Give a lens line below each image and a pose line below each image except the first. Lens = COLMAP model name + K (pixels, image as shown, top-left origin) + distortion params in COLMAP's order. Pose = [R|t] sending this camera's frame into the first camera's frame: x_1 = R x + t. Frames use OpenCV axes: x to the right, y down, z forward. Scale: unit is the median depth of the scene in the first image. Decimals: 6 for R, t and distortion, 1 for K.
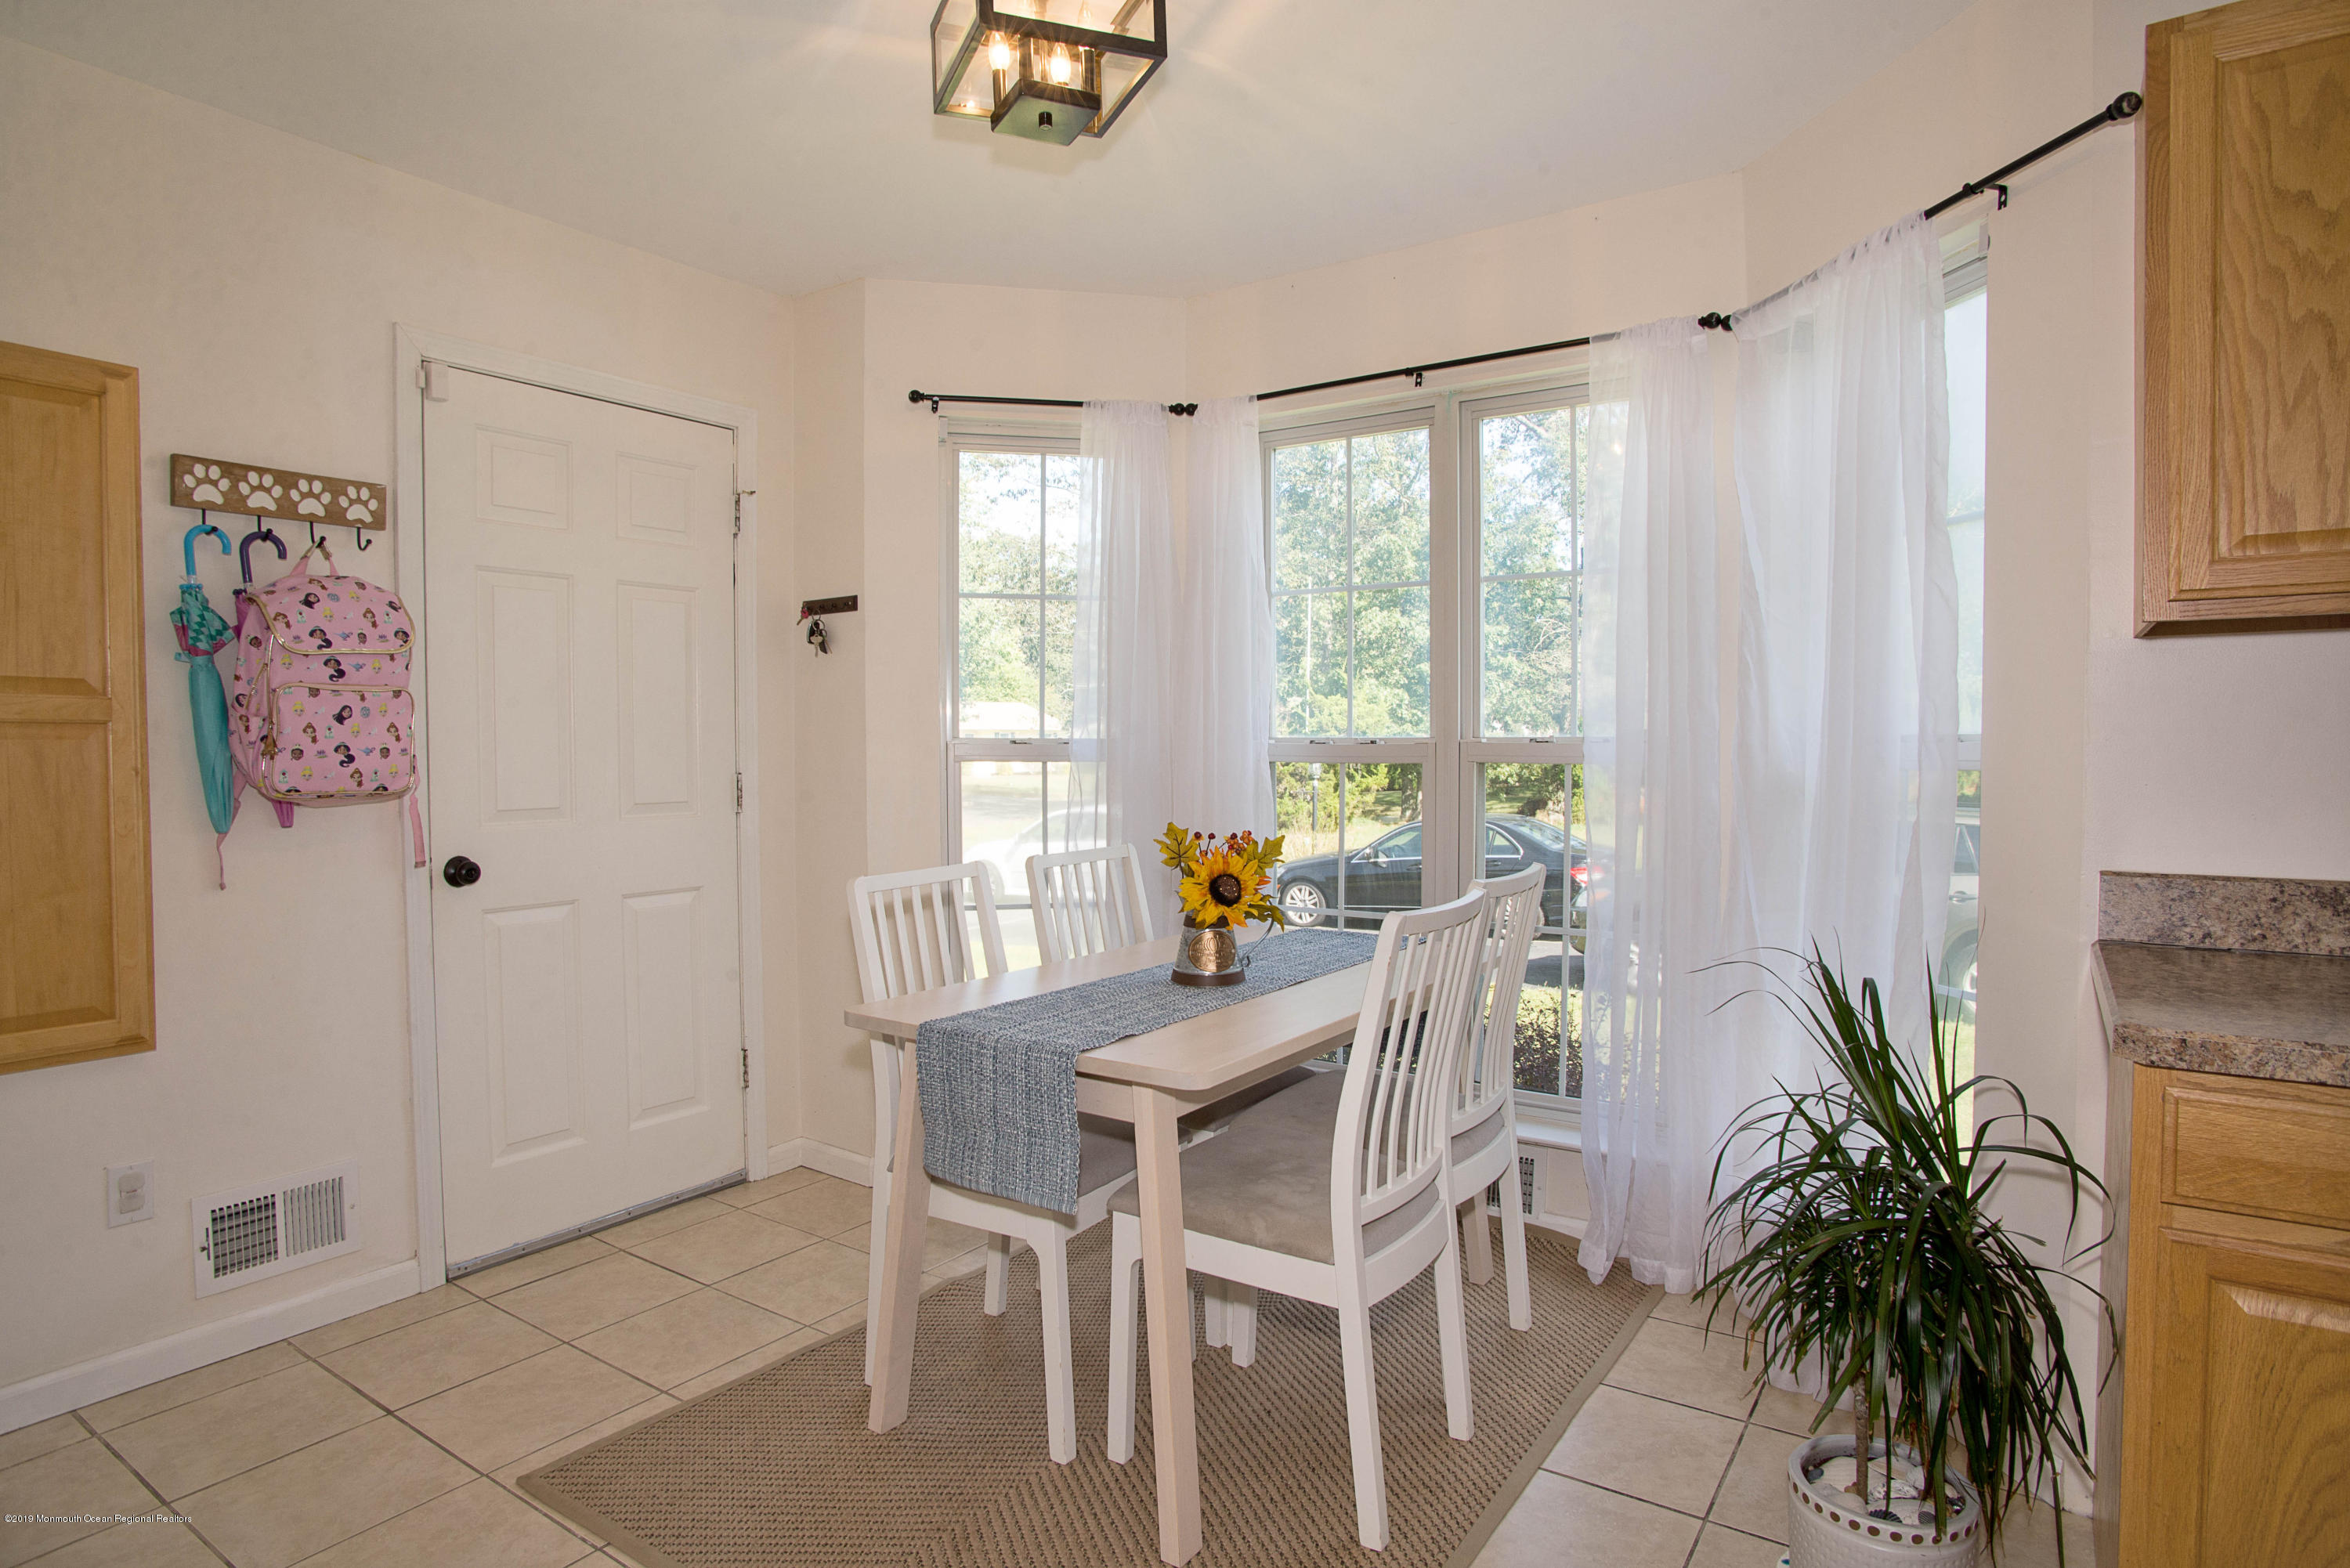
lens RADIAL K [[1280.5, 0, 1175.0], [0, 1280.5, 784.0], [0, 0, 1]] dist [-0.074284, 0.033353]
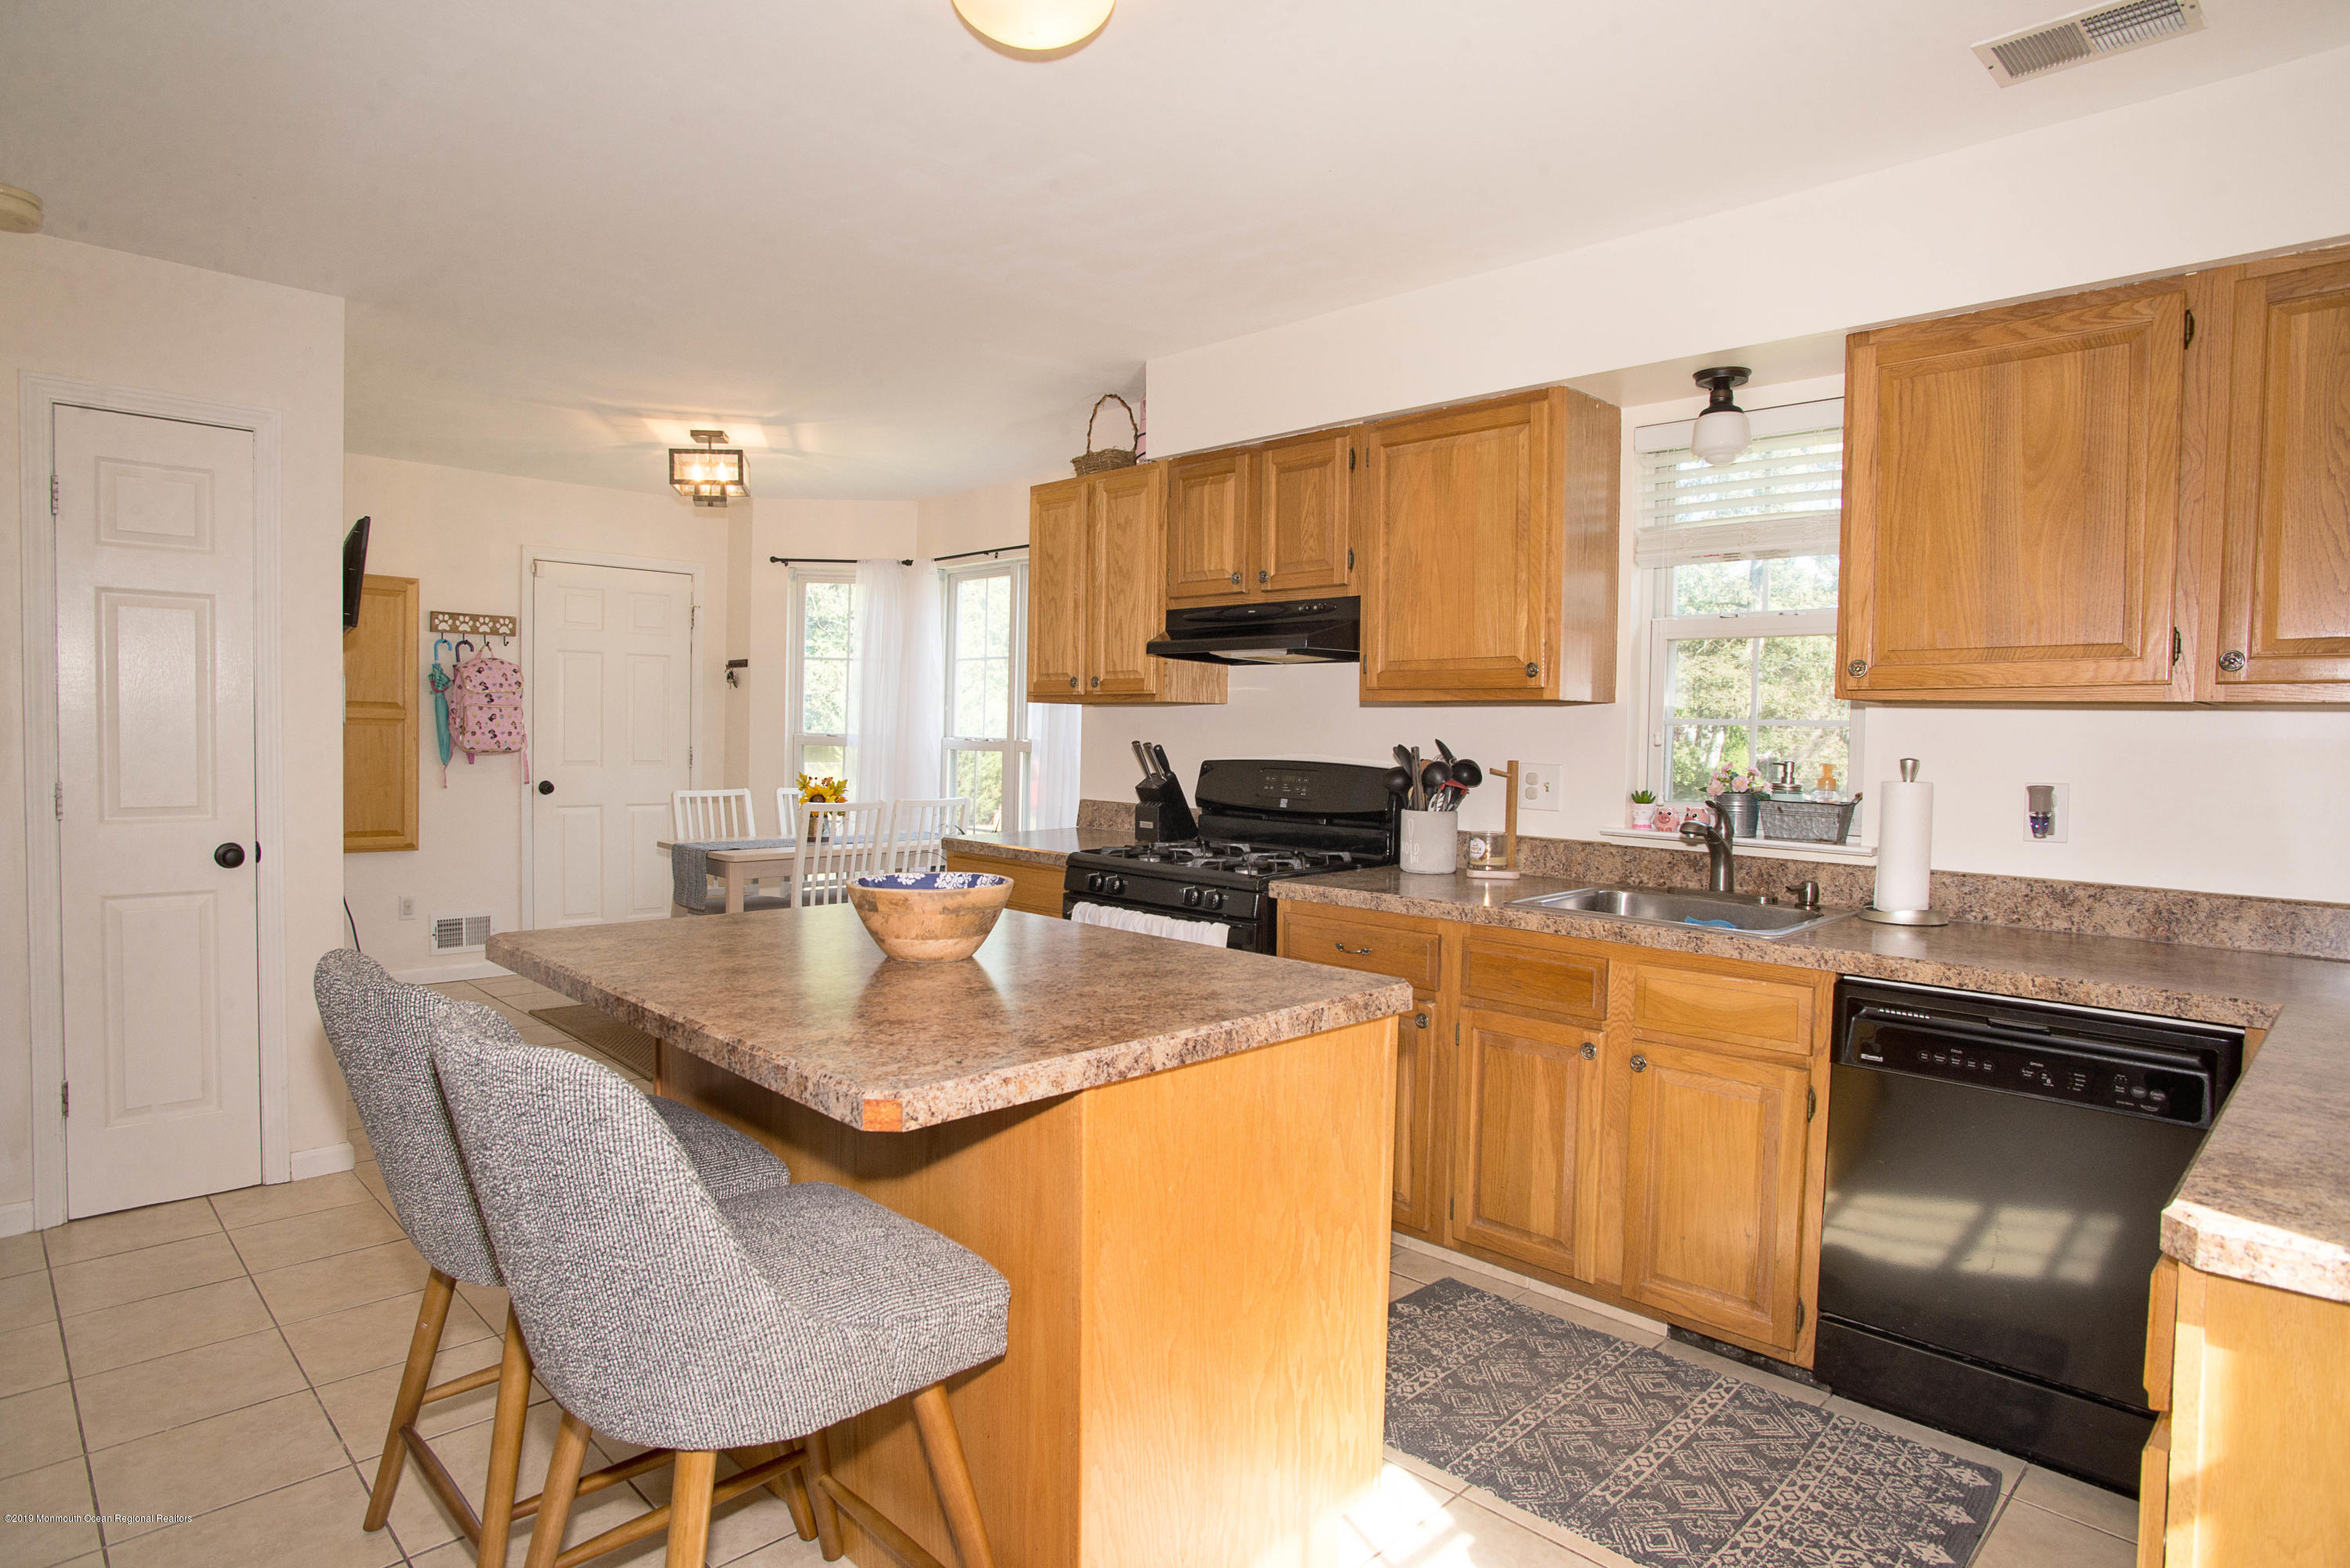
lens RADIAL K [[1280.5, 0, 1175.0], [0, 1280.5, 784.0], [0, 0, 1]] dist [-0.074284, 0.033353]
pose [[0.982401, 0.031864, -0.184047, 1.069313], [-0.030742, 0.999487, 0.008949, 0.010382], [0.184238, -0.003134, 0.982877, -1.131324]]
